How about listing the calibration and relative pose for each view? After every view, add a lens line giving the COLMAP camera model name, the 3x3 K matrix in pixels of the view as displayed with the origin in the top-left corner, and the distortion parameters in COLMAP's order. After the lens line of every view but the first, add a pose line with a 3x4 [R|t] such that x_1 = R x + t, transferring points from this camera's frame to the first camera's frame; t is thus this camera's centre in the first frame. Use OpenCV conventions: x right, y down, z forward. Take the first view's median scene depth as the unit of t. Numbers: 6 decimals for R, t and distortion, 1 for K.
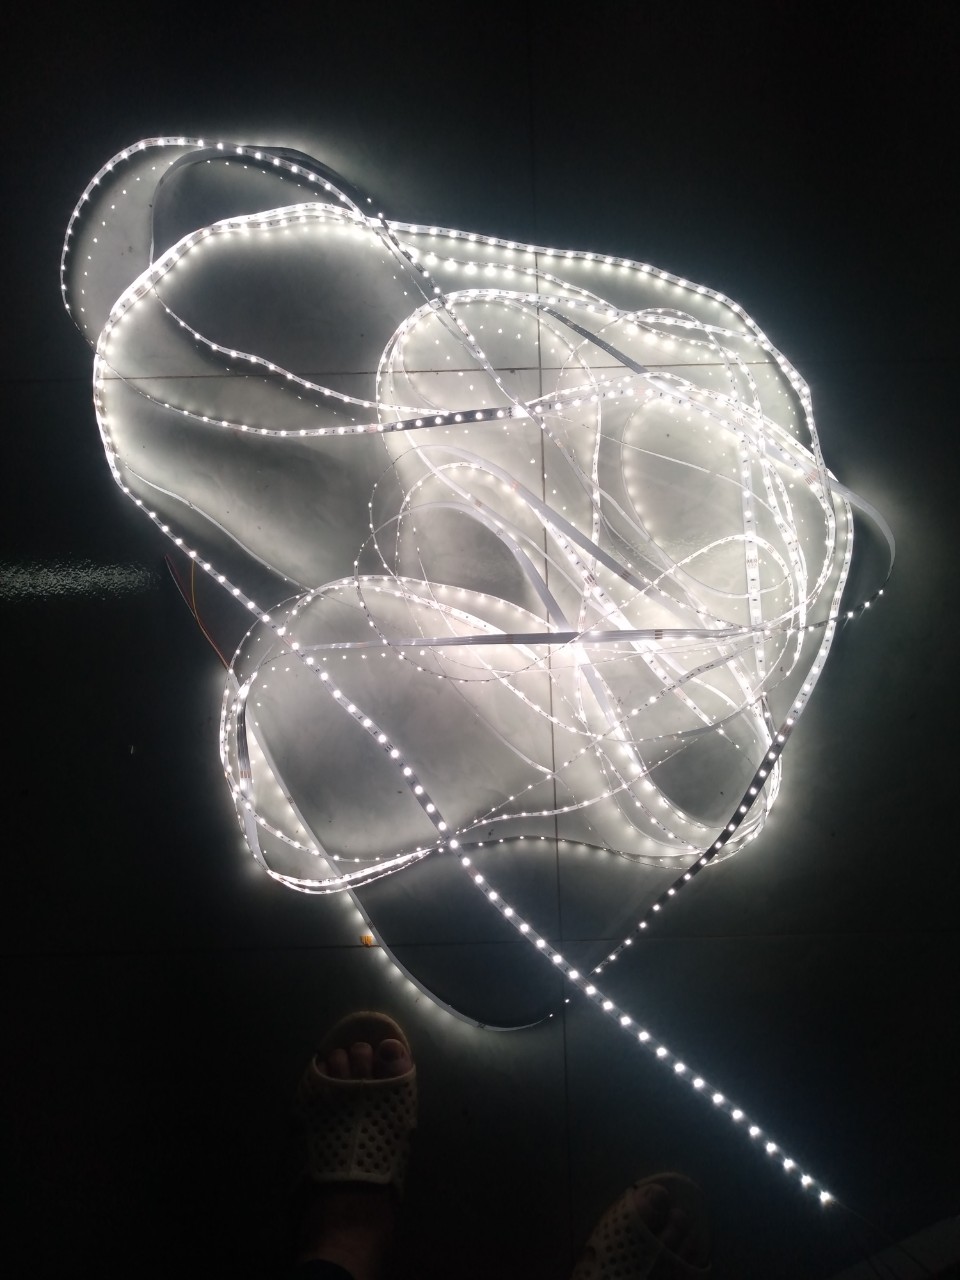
lens RADIAL K [[1044.5, 0, 480.0], [0, 1044.5, 640.0], [0, 0, 1]] dist [0.051366, -0.003134]
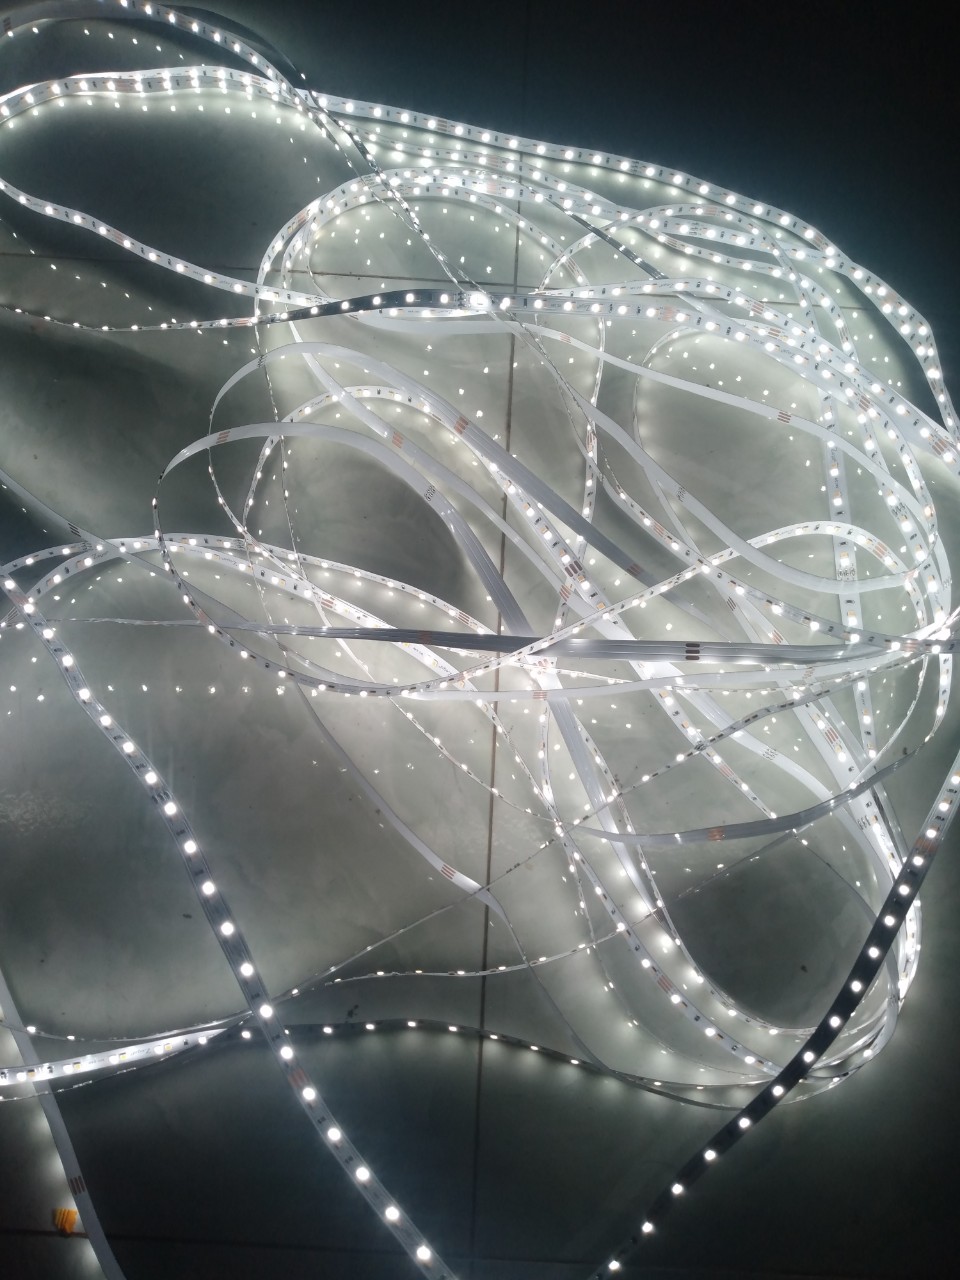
lens RADIAL K [[1061.1, 0, 480.0], [0, 1061.1, 640.0], [0, 0, 1]] dist [-0.004609, -0.007143]
pose [[0.996613, 0.082161, -0.003551, 0.058357], [-0.079440, 0.950643, -0.299945, 0.161467], [-0.021268, 0.299211, 0.953950, 0.451435]]
